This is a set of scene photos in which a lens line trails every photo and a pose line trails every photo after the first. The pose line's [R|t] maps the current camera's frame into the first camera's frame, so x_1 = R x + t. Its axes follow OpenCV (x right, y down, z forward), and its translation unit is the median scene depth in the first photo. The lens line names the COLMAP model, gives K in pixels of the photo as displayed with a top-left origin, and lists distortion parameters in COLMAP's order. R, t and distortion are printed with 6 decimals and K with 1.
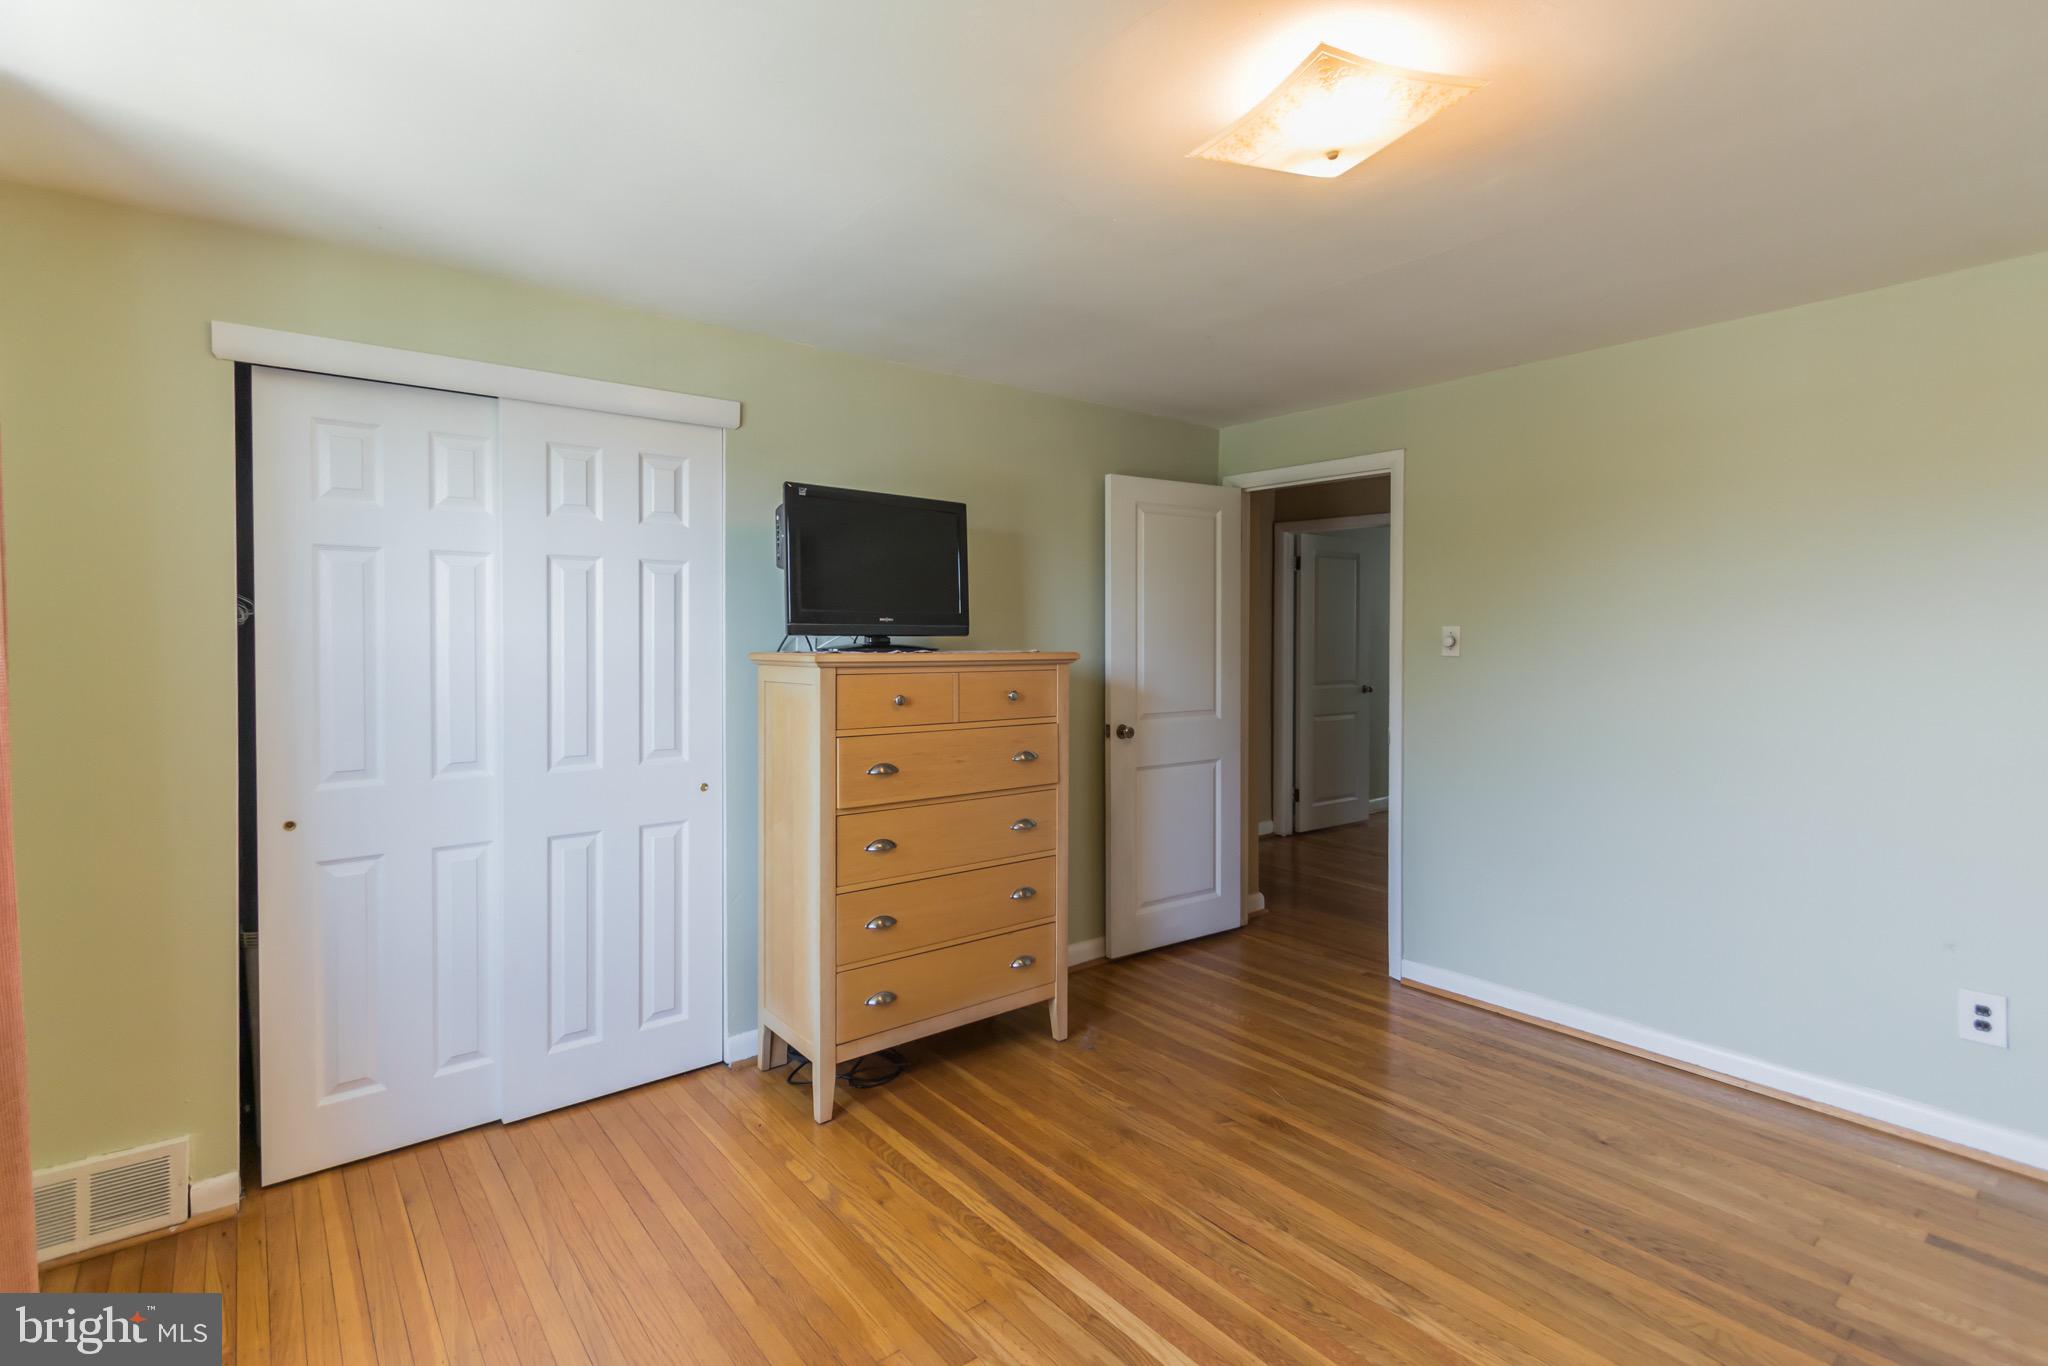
lens RADIAL K [[957.2, 0, 992.7], [0, 957.2, 643.9], [0, 0, 1]] dist [0.003881, -0.001187]
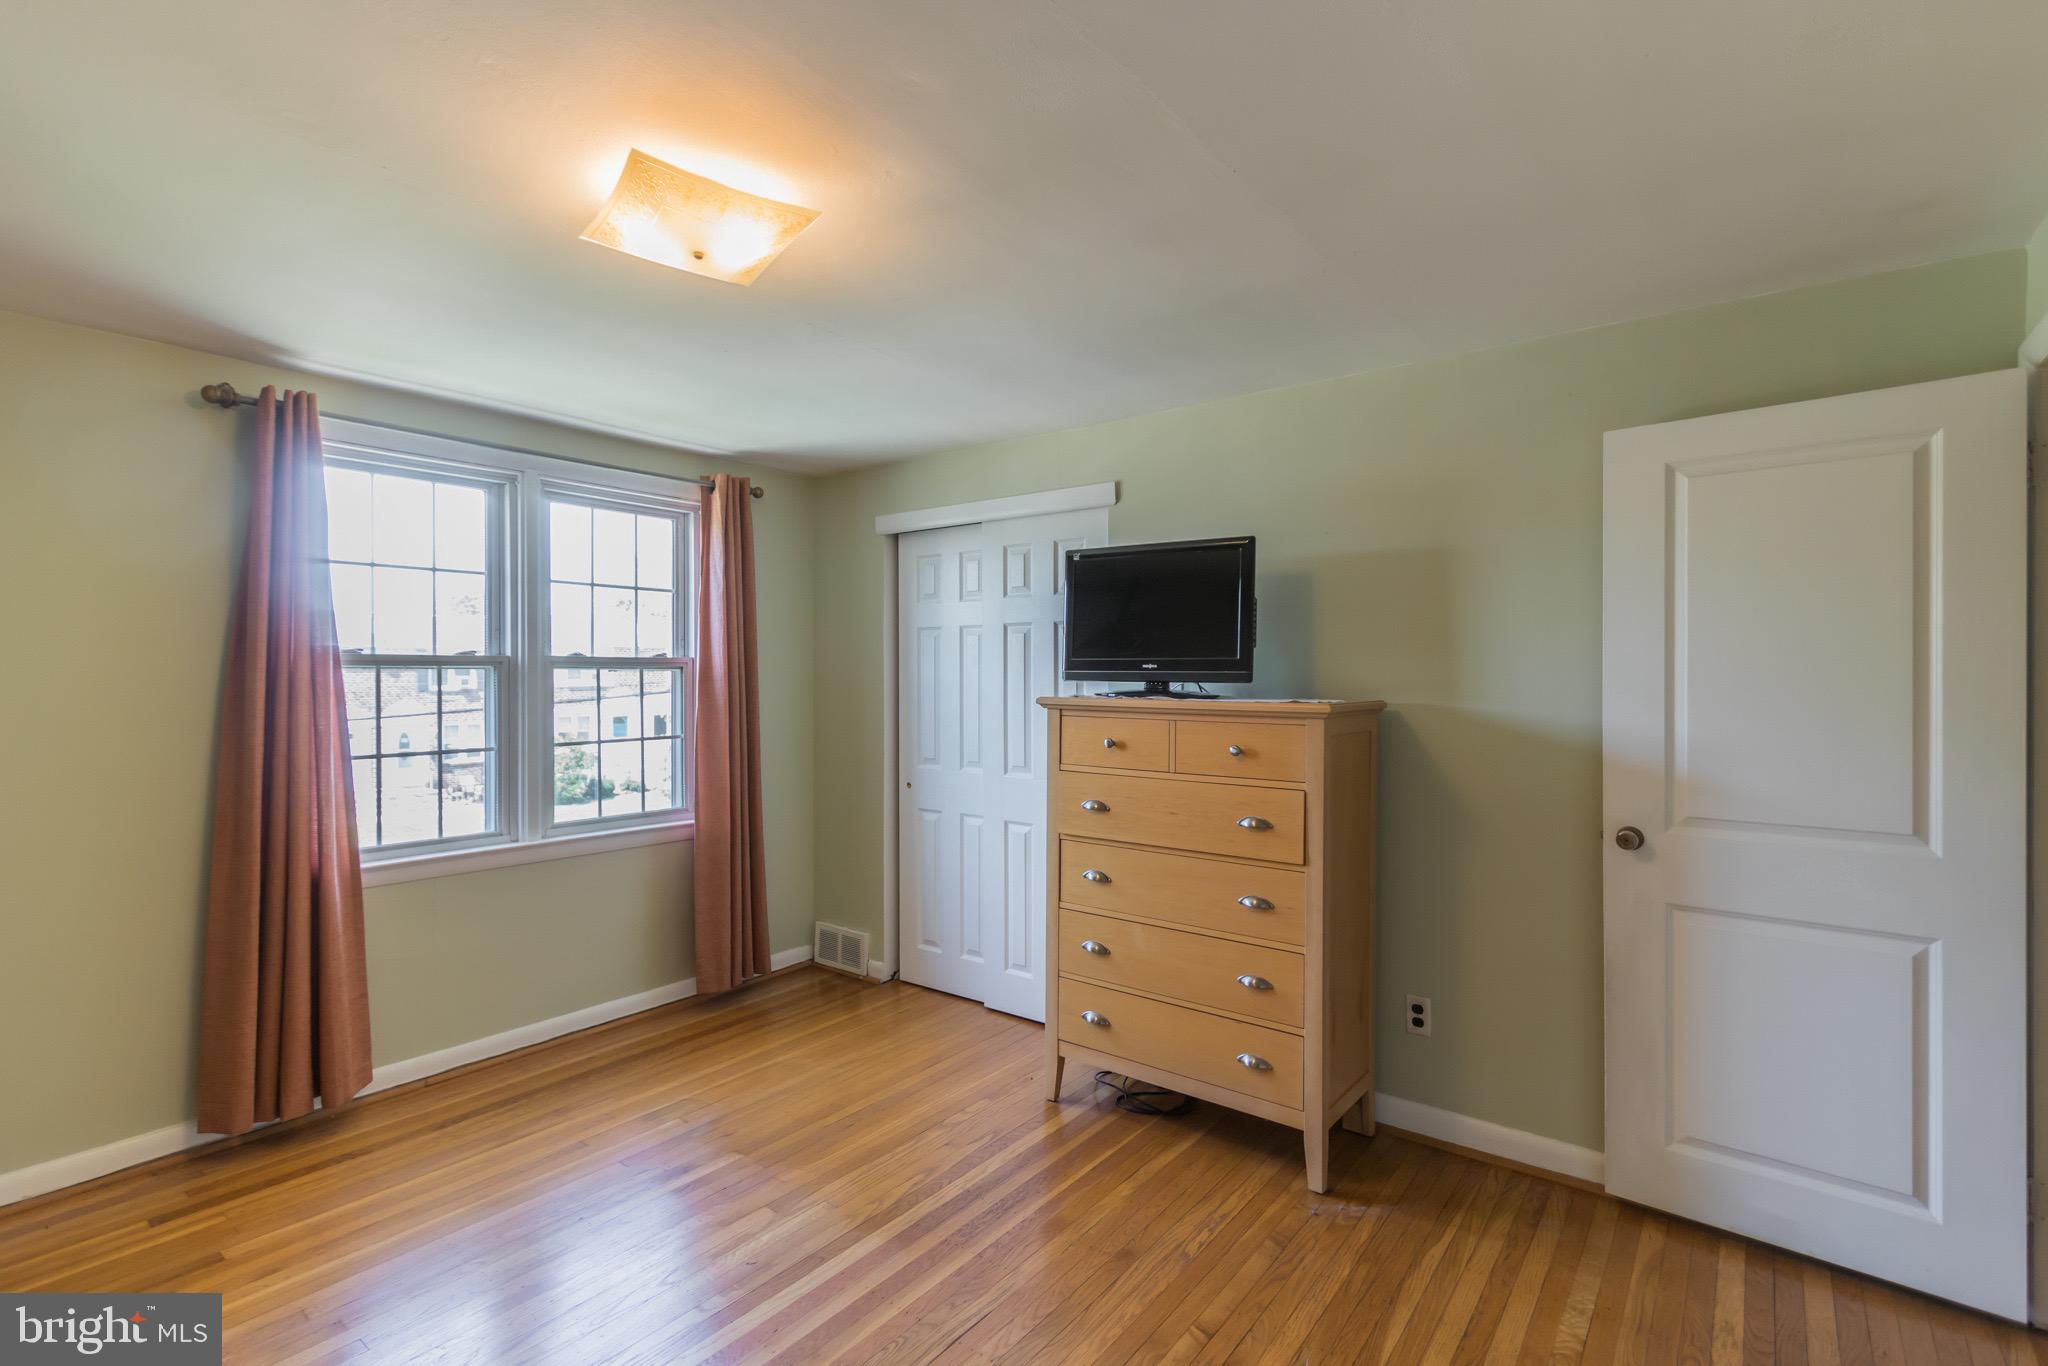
lens RADIAL K [[957.2, 0, 1020.4], [0, 957.2, 676.9], [0, 0, 1]] dist [0.003881, -0.001187]
pose [[0.245188, 0.001118, -0.969475, 0.860522], [-0.010774, 0.999941, -0.001571, -0.010957], [0.969416, 0.010830, 0.245186, 0.616486]]
